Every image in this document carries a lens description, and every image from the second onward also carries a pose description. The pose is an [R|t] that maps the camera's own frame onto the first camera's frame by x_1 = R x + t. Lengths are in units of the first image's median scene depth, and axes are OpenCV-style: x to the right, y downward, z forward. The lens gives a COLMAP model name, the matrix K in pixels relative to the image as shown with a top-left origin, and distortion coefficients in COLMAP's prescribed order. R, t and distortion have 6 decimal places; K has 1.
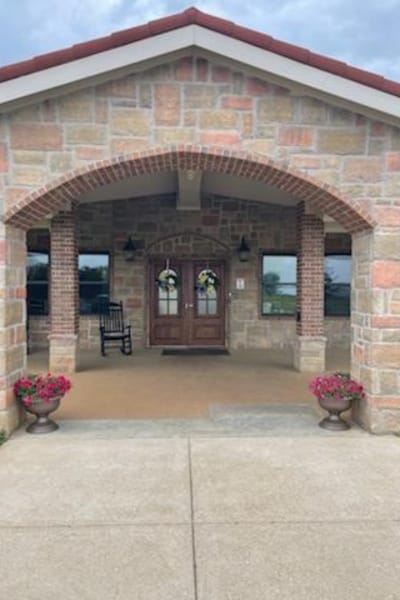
lens RADIAL K [[432.5, 0, 184.1], [0, 432.5, 299.3], [0, 0, 1]] dist [0.045881, -0.001184]
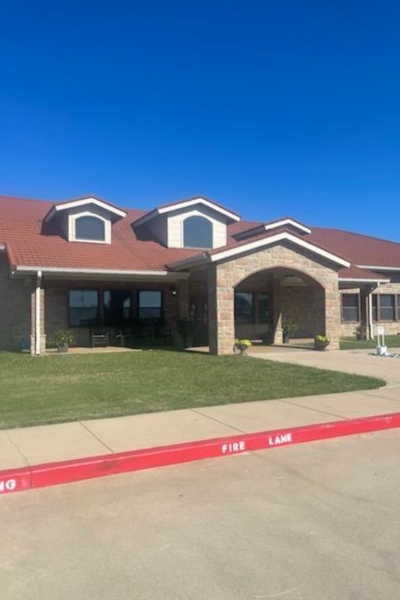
lens RADIAL K [[432.5, 0, 184.1], [0, 432.5, 299.3], [0, 0, 1]] dist [0.045881, -0.001184]
pose [[0.921431, -0.002954, 0.388532, -1.952131], [0.025687, 0.998246, -0.053331, 0.070210], [-0.387693, 0.059121, 0.919891, -1.746814]]
